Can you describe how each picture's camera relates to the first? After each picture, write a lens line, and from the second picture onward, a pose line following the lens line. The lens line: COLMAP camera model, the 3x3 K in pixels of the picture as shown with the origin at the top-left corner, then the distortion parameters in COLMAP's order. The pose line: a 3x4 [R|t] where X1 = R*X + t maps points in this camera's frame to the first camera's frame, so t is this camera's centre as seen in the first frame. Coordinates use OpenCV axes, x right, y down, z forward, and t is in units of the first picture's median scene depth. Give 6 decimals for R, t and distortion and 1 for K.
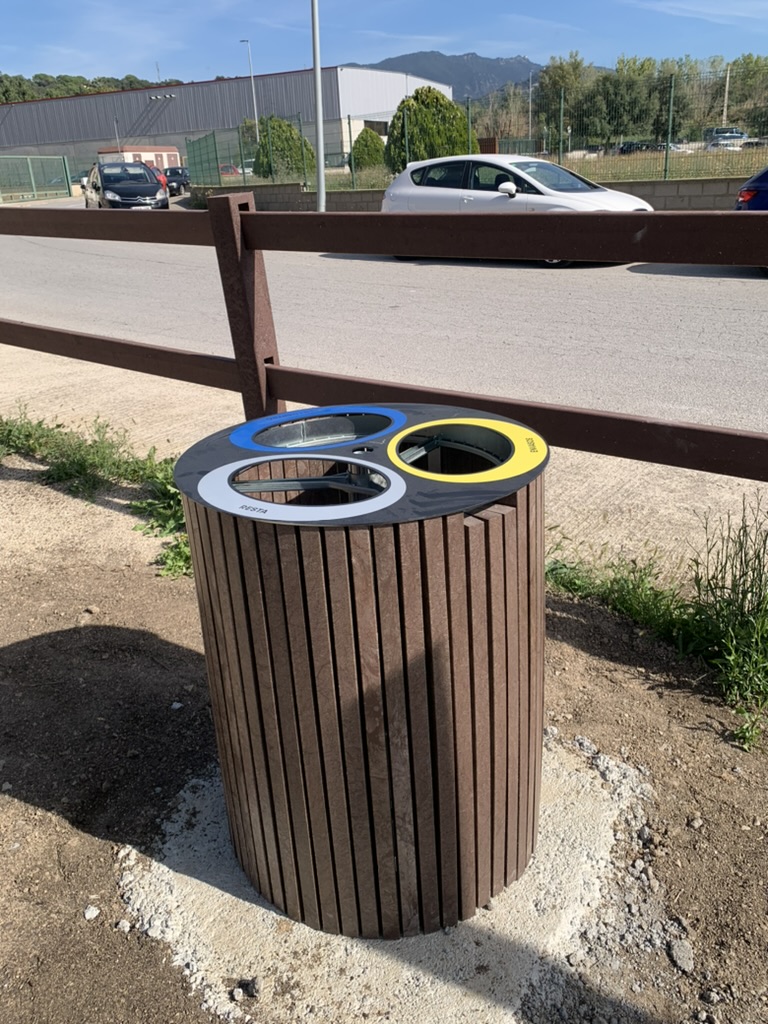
lens RADIAL K [[848.2, 0, 392.0], [0, 848.2, 488.4], [0, 0, 1]] dist [0.007299, -0.001446]
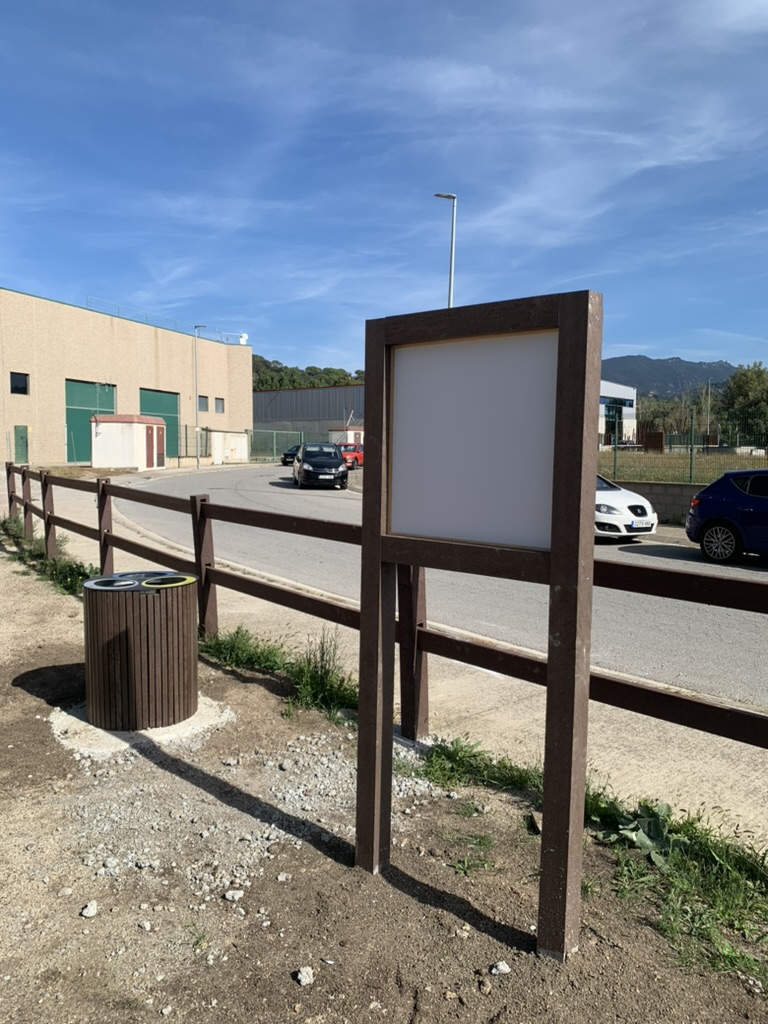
lens RADIAL K [[783.5, 0, 385.3], [0, 783.5, 512.6], [0, 0, 1]] dist [0.046515, -0.048966]
pose [[0.964419, 0.072449, -0.254256, 0.112559], [-0.138510, 0.957629, -0.252511, 0.023892], [0.225189, 0.278743, 0.933591, -0.117886]]
